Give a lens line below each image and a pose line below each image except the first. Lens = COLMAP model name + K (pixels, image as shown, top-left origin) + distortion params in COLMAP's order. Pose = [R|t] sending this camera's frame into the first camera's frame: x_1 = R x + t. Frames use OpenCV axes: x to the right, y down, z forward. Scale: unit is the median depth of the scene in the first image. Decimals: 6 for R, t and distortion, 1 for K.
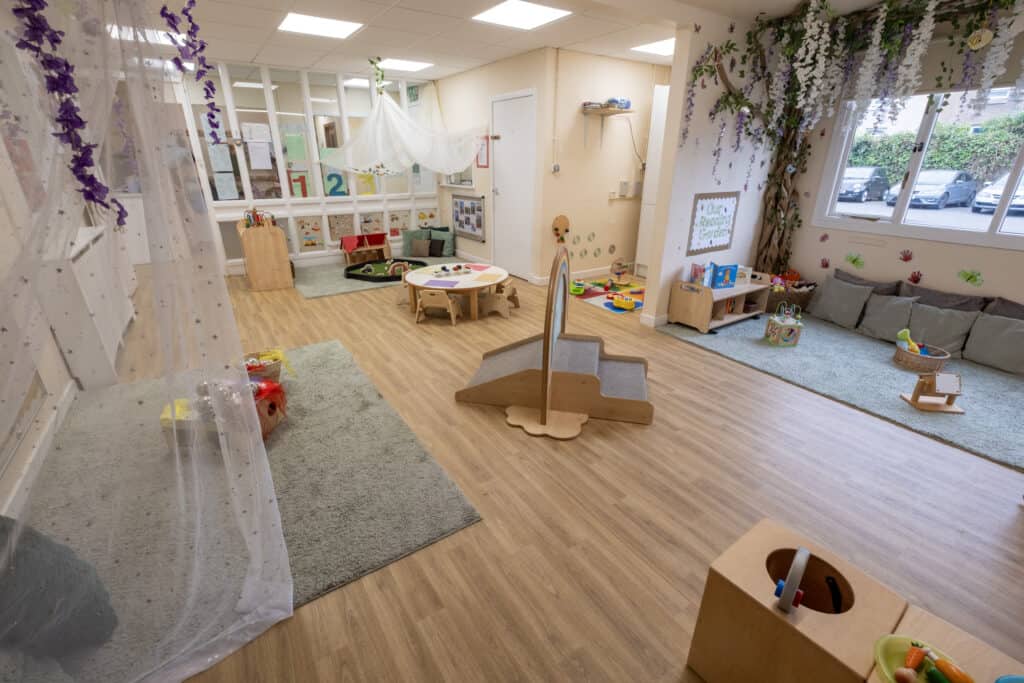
lens RADIAL K [[446.1, 0, 508.8], [0, 446.1, 342.7], [0, 0, 1]] dist [-0.001193, -0.000049]
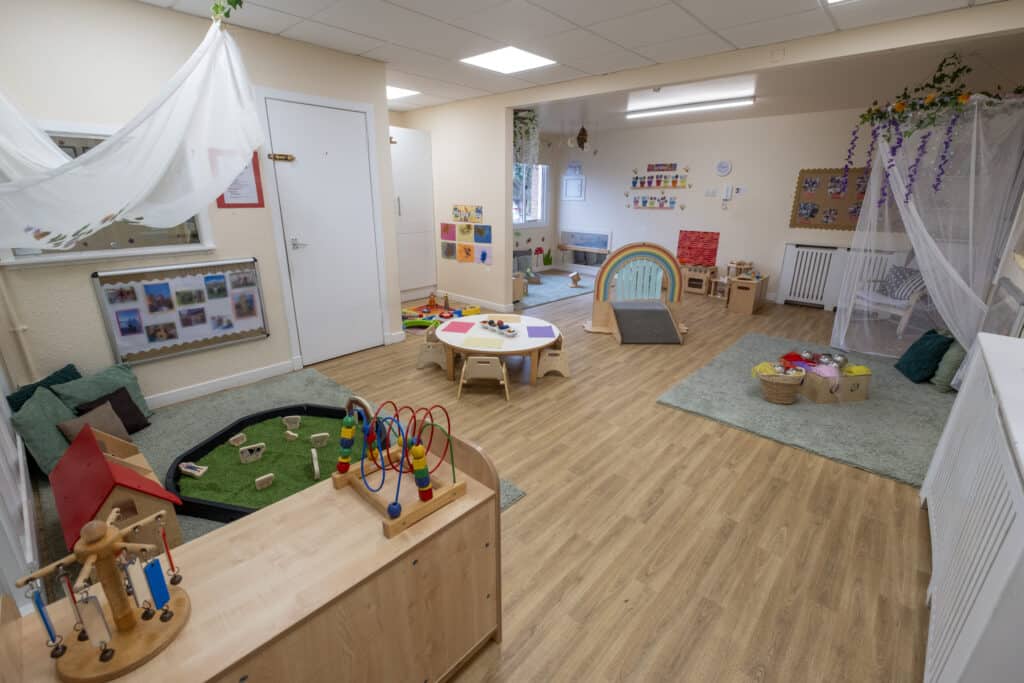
lens RADIAL K [[446.1, 0, 509.4], [0, 446.1, 340.3], [0, 0, 1]] dist [-0.001193, -0.000049]
pose [[-0.244745, -0.309981, 0.918701, -0.681519], [0.360344, 0.850571, 0.382990, -0.342083], [-0.900140, 0.424783, -0.096473, 0.818739]]
